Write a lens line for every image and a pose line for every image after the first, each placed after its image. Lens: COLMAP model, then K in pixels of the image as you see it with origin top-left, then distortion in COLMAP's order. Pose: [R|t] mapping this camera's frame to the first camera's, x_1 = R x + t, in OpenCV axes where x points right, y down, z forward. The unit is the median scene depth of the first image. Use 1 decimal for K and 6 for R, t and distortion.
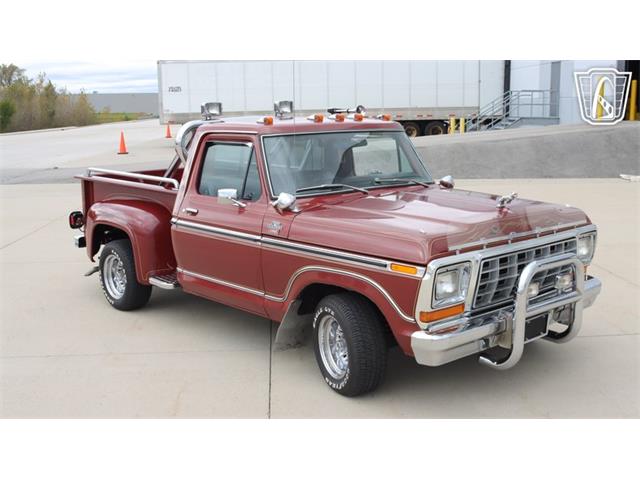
lens RADIAL K [[733.4, 0, 320.0], [0, 733.4, 240.0], [0, 0, 1]] dist [-0.099910, 0.018661]
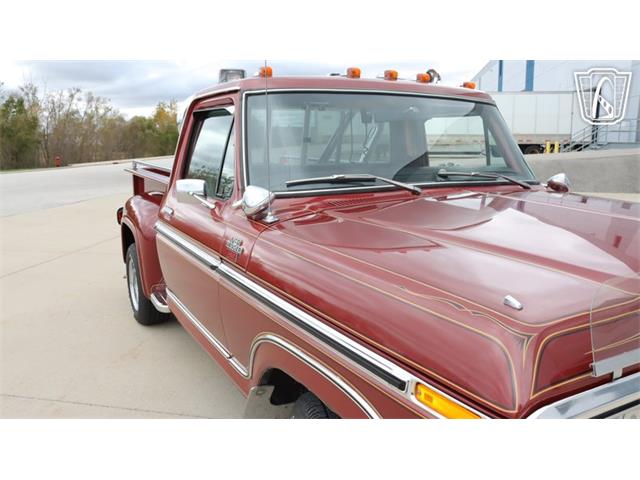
lens RADIAL K [[534.0, 0, 320.0], [0, 534.0, 240.0], [0, 0, 1]] dist [-0.165513, 0.146136]
pose [[0.973988, 0.050403, -0.220922, 0.081872], [-0.047135, 0.998687, 0.020046, -0.031956], [0.221642, -0.009112, 0.975085, 0.579360]]
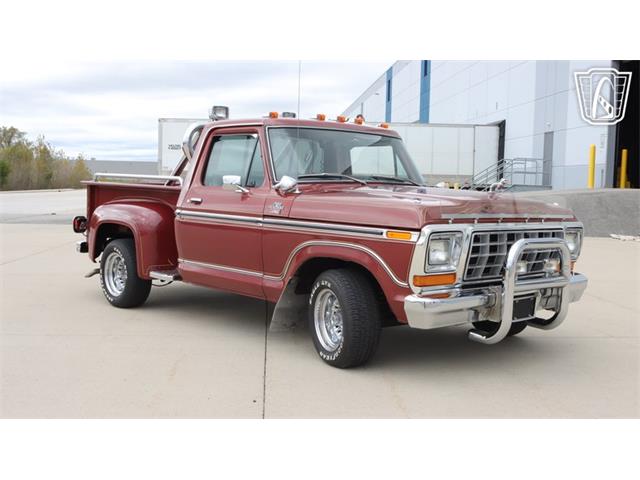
lens RADIAL K [[733.4, 0, 320.0], [0, 733.4, 240.0], [0, 0, 1]] dist [-0.099910, 0.018661]
pose [[0.999288, 0.036771, 0.008458, -0.005923], [-0.035784, 0.994689, -0.096510, 0.117584], [-0.011962, 0.096138, 0.995296, -0.036113]]
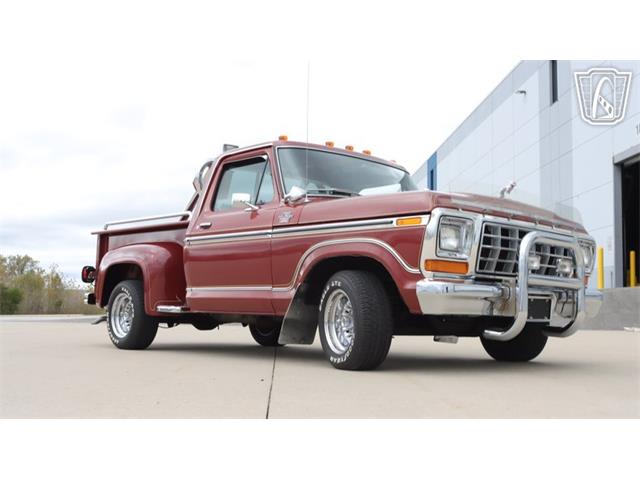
lens RADIAL K [[733.4, 0, 320.0], [0, 733.4, 240.0], [0, 0, 1]] dist [-0.099910, 0.018661]
pose [[0.999502, 0.030119, -0.009367, -0.001624], [-0.031522, 0.964489, -0.262237, 0.265449], [0.001136, 0.262402, 0.964958, -0.001908]]
